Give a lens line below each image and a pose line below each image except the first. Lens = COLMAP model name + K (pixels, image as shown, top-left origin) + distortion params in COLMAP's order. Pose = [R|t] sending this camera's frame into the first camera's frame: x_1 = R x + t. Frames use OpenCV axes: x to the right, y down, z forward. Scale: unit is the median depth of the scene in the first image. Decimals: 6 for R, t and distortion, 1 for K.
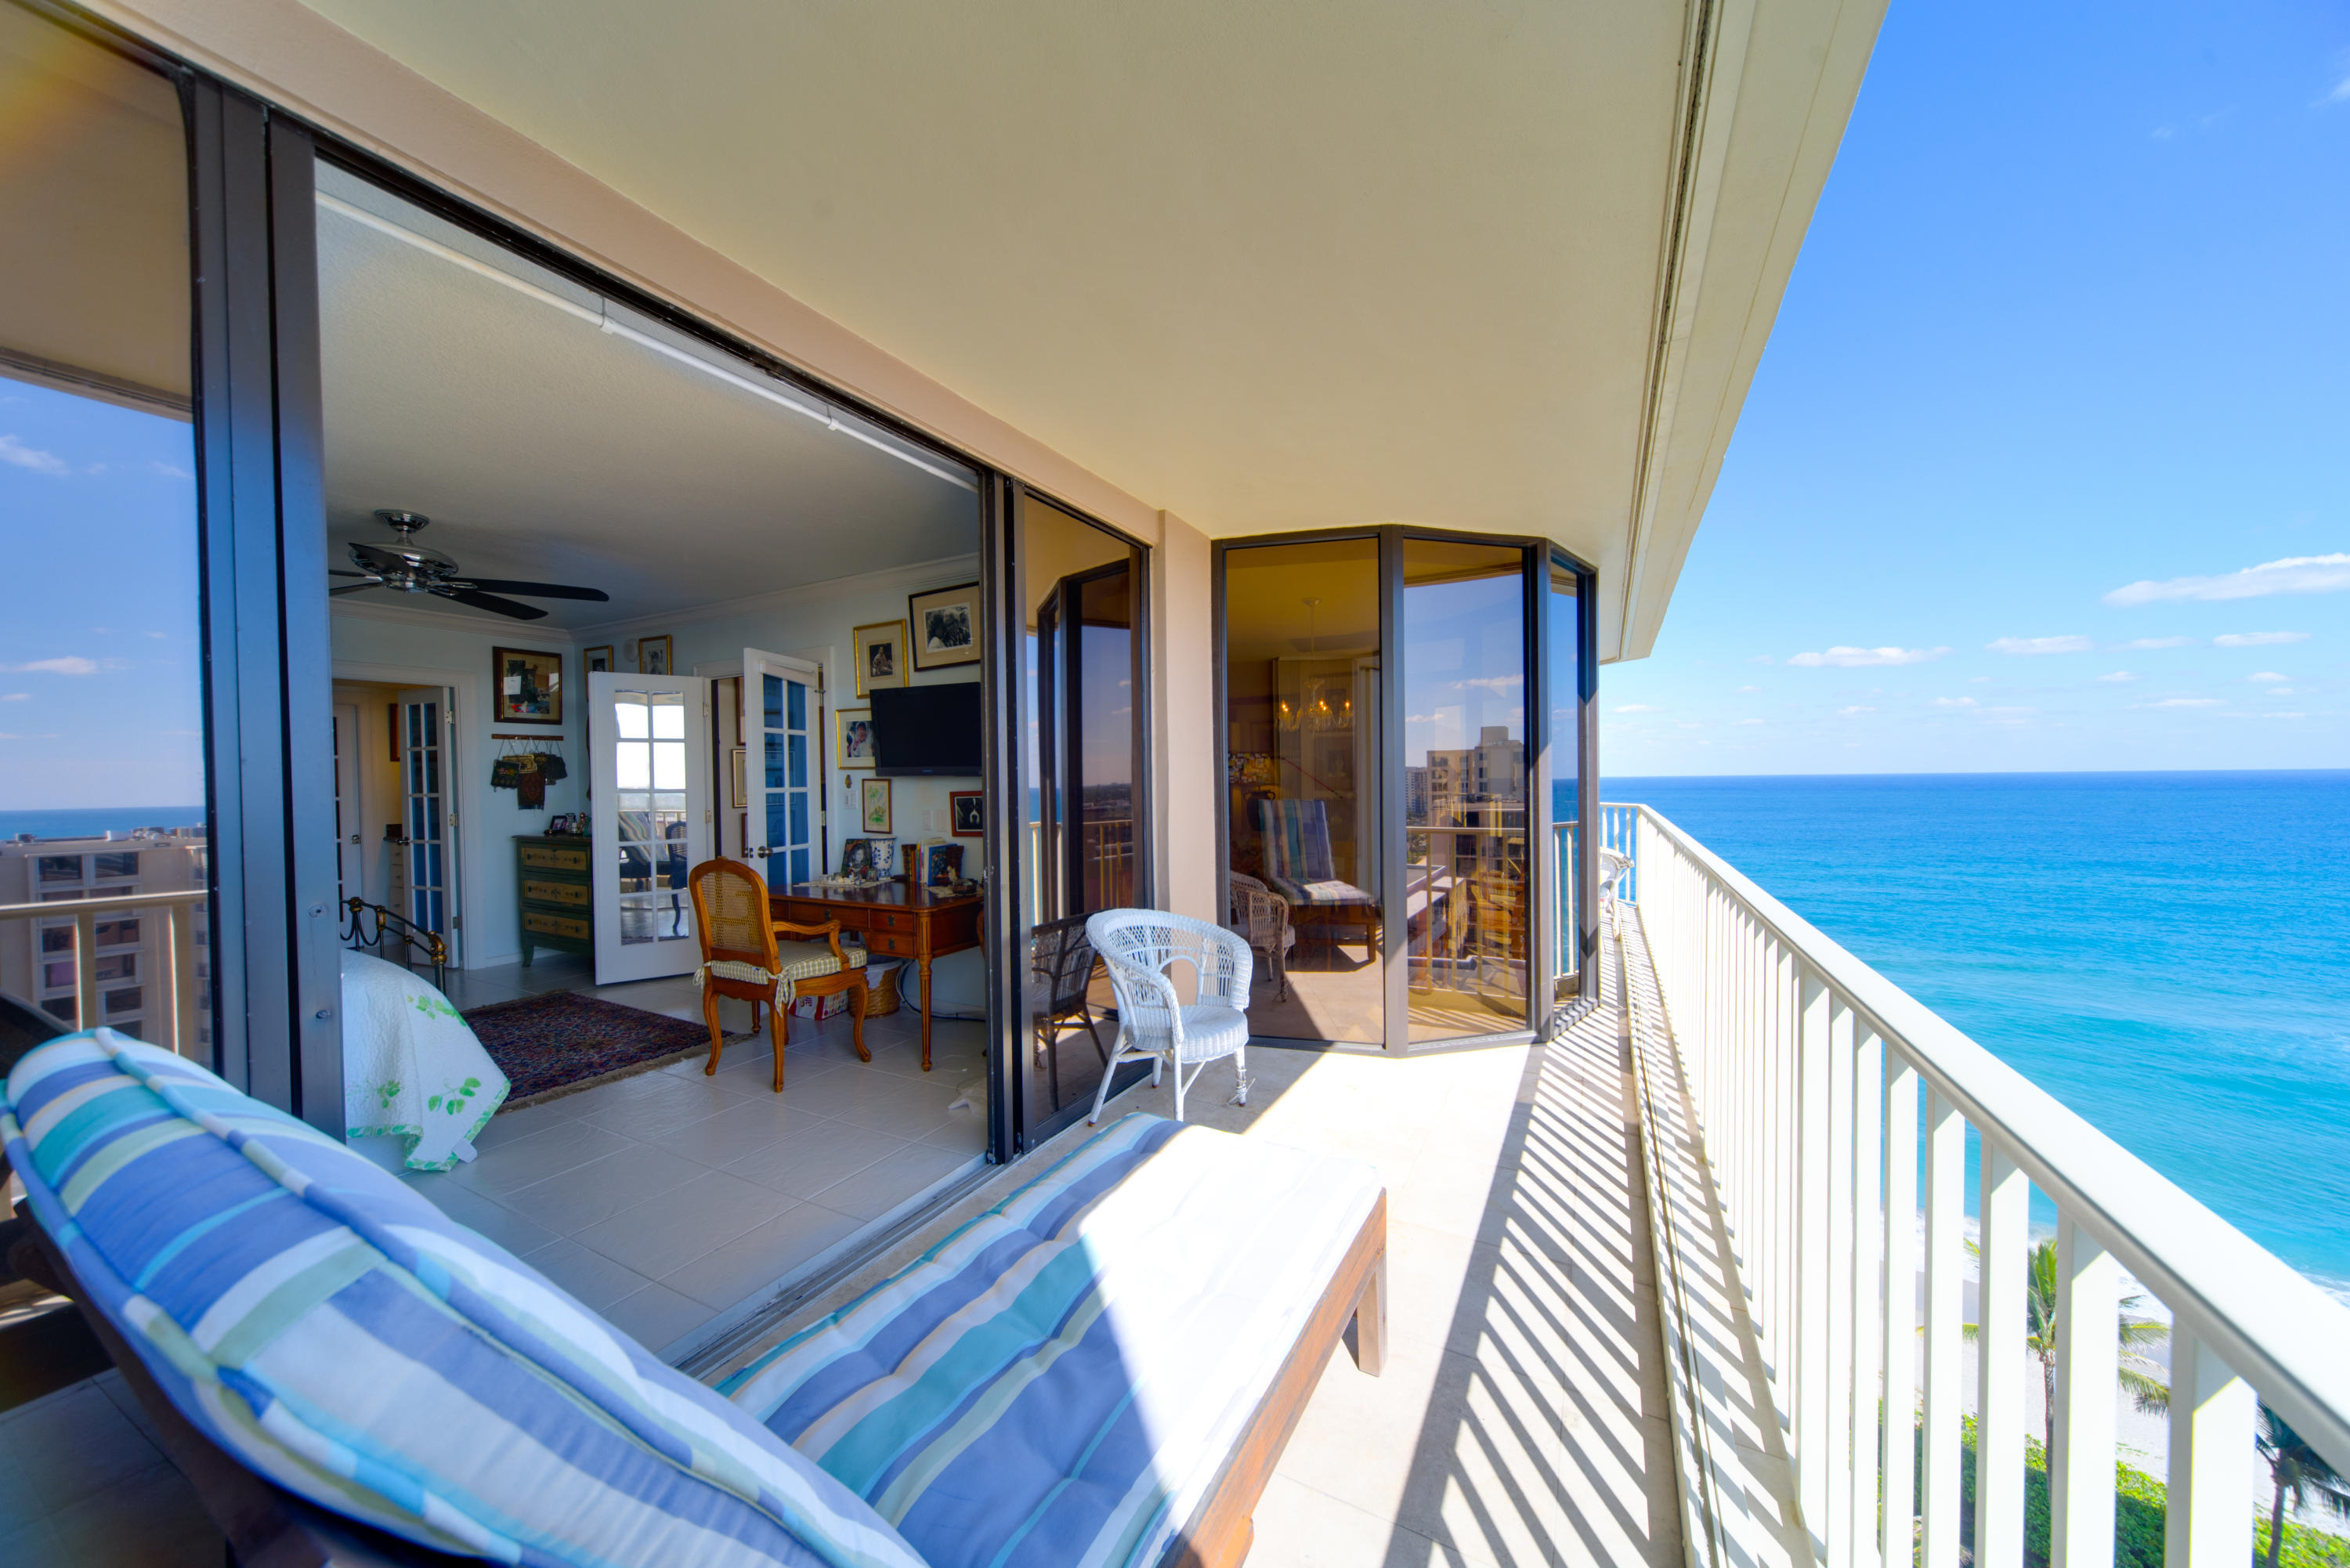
lens RADIAL K [[855.3, 0, 1172.3], [0, 855.3, 788.8], [0, 0, 1]] dist [0.000071, -0.000035]
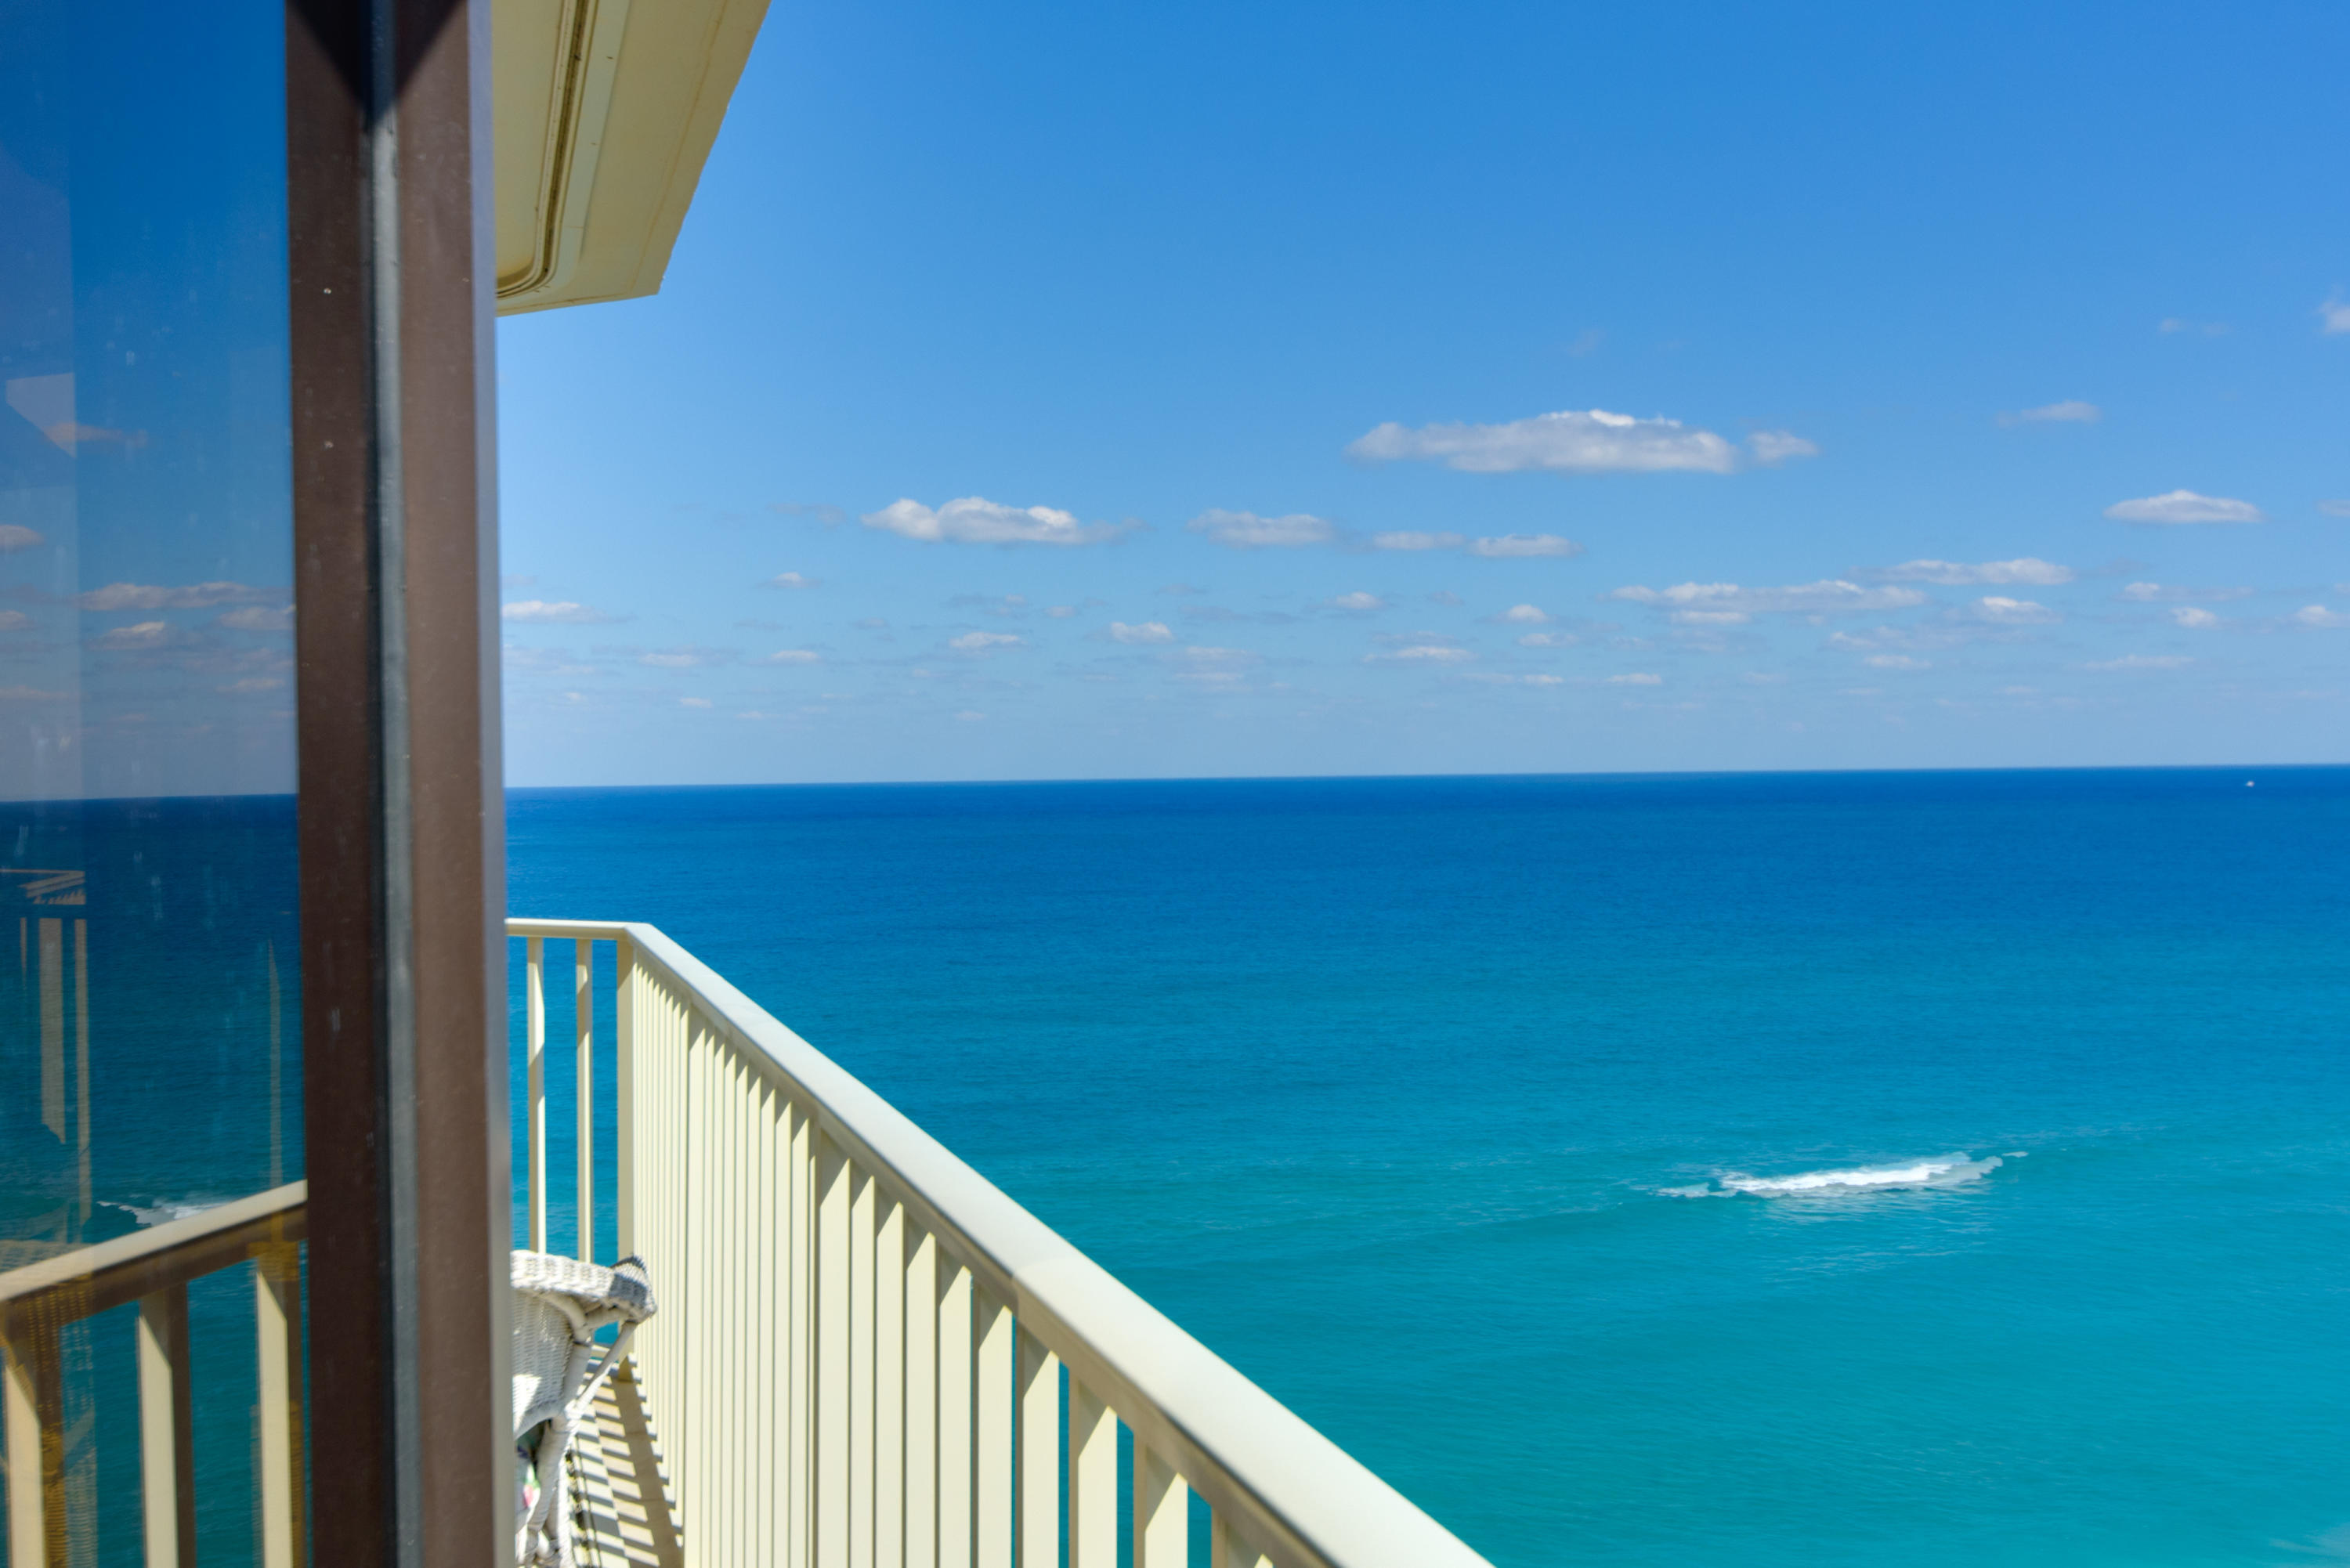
lens RADIAL K [[1877.8, 0, 1175.0], [0, 1877.8, 784.0], [0, 0, 1]] dist [-0.000201, -0.001484]
pose [[0.674665, -0.013394, 0.738002, 0.137283], [0.025330, 0.999667, -0.005013, -0.007640], [-0.737689, 0.022076, 0.674779, 0.278569]]
